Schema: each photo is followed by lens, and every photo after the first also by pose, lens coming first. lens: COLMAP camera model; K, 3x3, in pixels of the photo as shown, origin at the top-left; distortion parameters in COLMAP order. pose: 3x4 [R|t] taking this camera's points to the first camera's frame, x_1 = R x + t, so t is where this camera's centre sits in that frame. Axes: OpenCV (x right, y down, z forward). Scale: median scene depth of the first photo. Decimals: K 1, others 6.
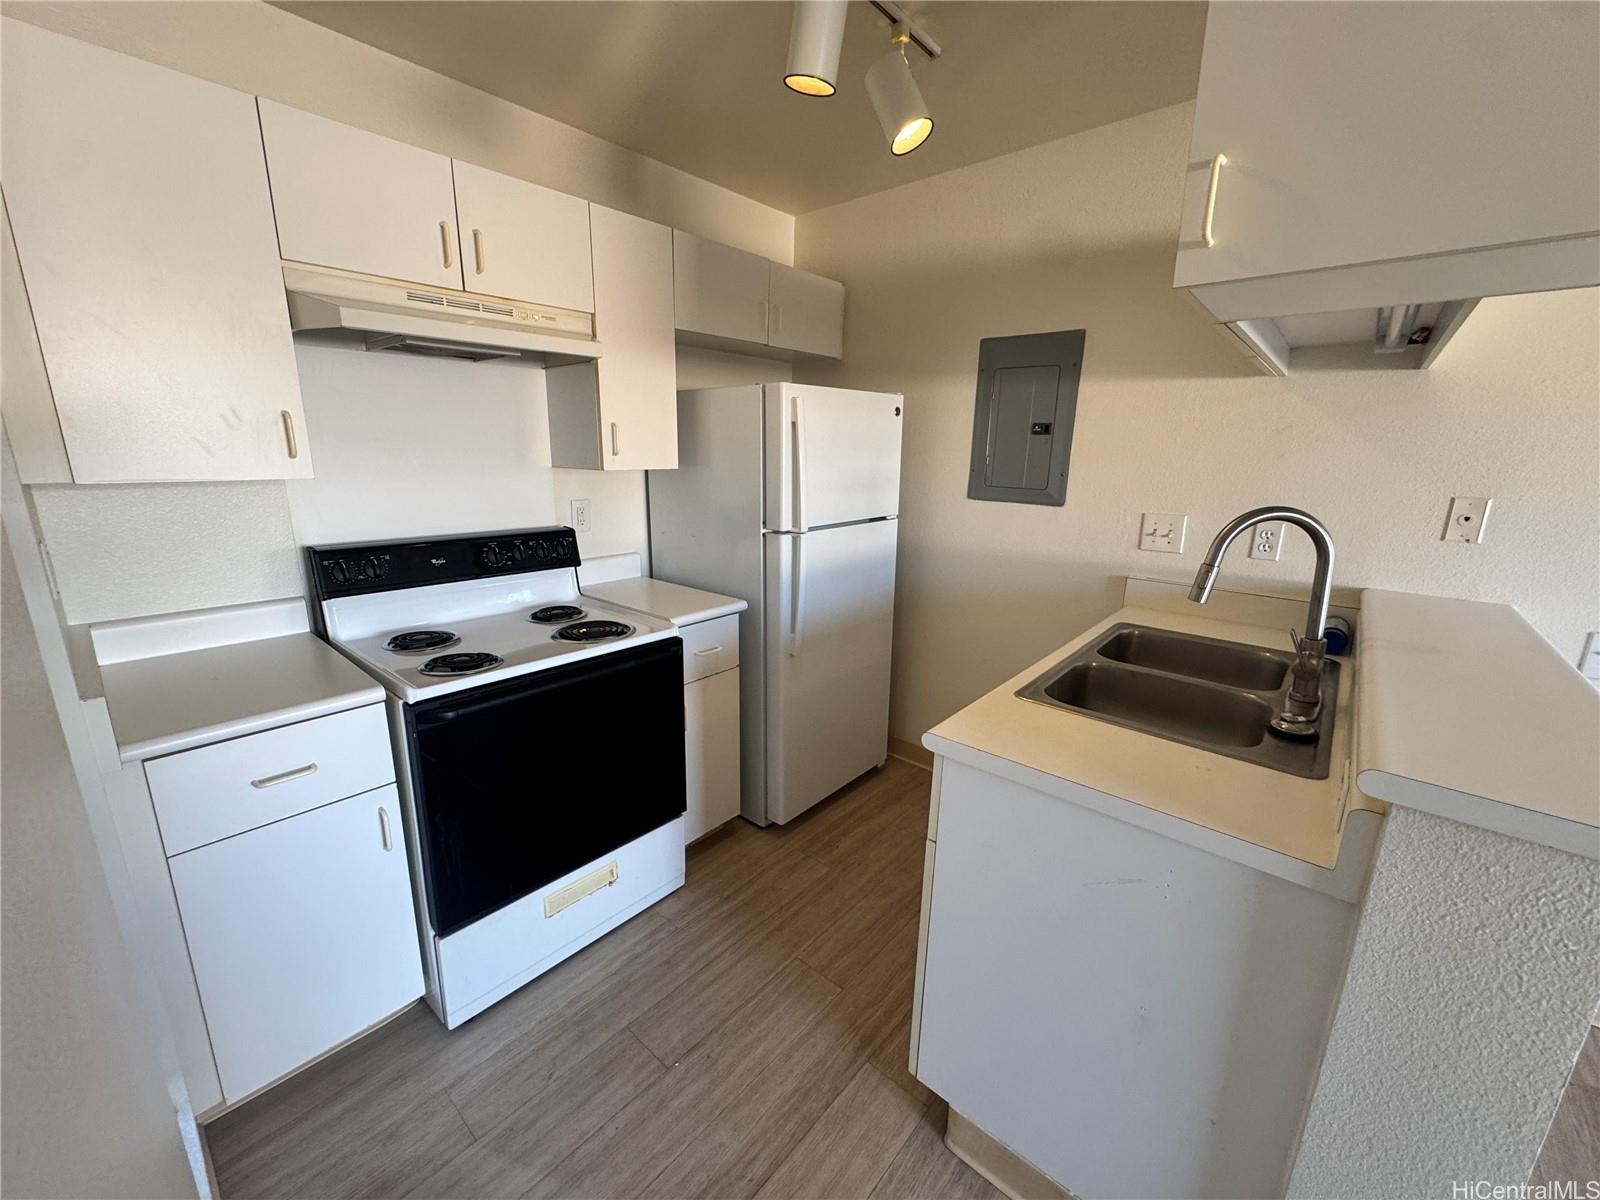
lens RADIAL K [[639.5, 0, 794.6], [0, 639.5, 602.0], [0, 0, 1]] dist [-0.003177, 0.000690]
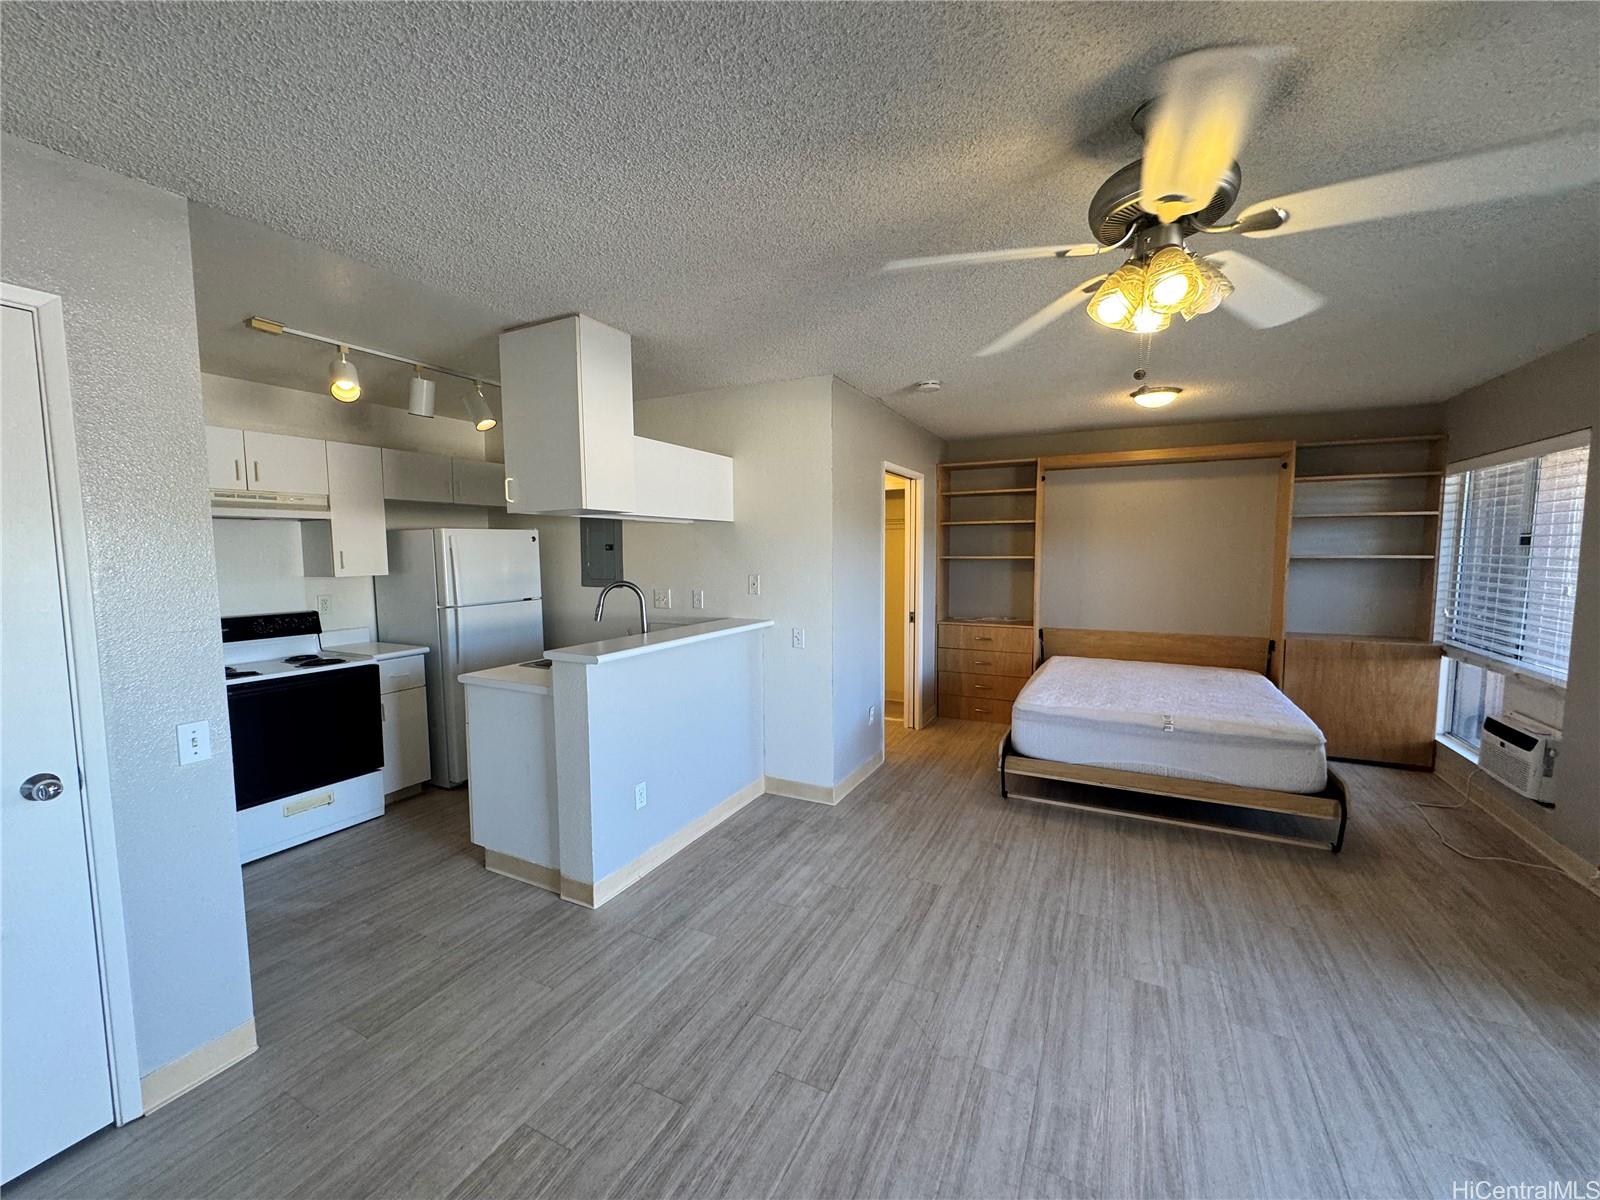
lens RADIAL K [[639.5, 0, 797.6], [0, 639.5, 599.1], [0, 0, 1]] dist [-0.003177, 0.000690]
pose [[0.969197, -0.042851, 0.242529, 0.507956], [0.081065, 0.985379, -0.149854, 0.223001], [-0.232561, 0.164899, 0.958501, -0.981670]]
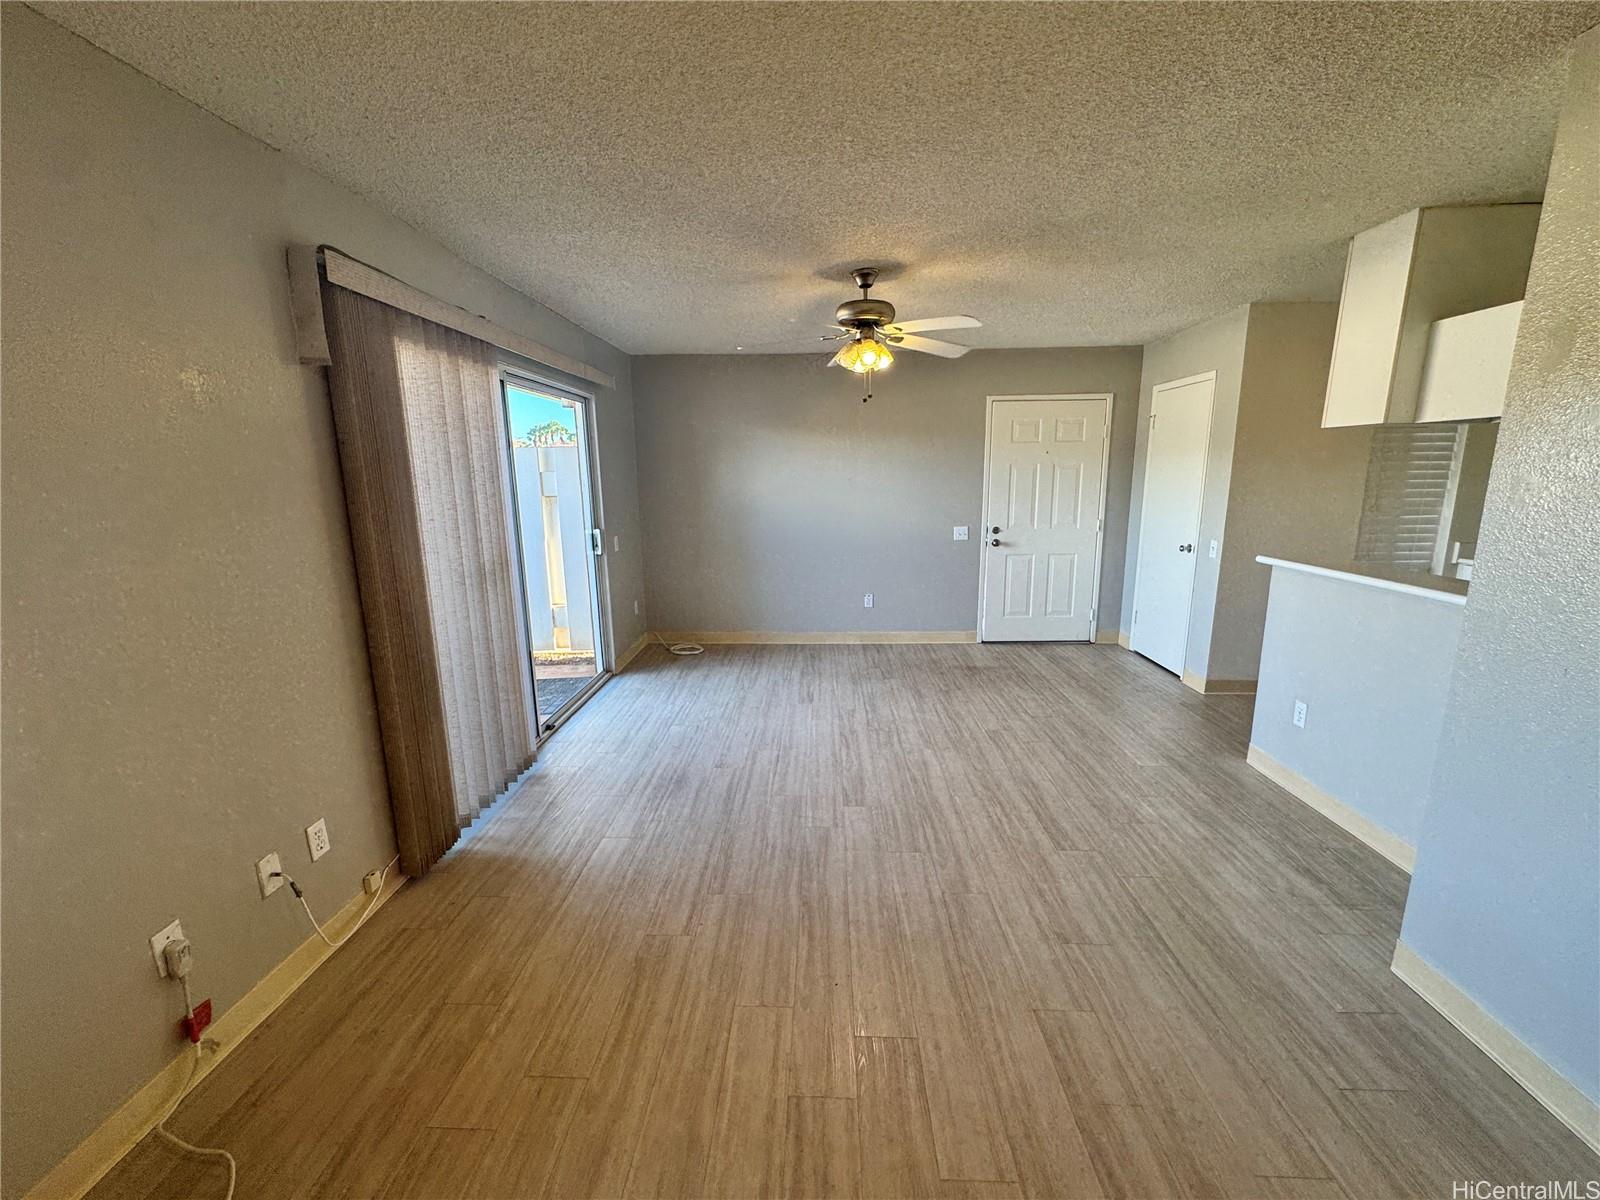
lens RADIAL K [[639.5, 0, 796.1], [0, 639.5, 599.7], [0, 0, 1]] dist [-0.003177, 0.000690]
pose [[-0.781516, 0.116172, -0.612973, 2.169904], [-0.149063, 0.919285, 0.364275, -0.163601], [0.605816, 0.376058, -0.701119, 0.695982]]
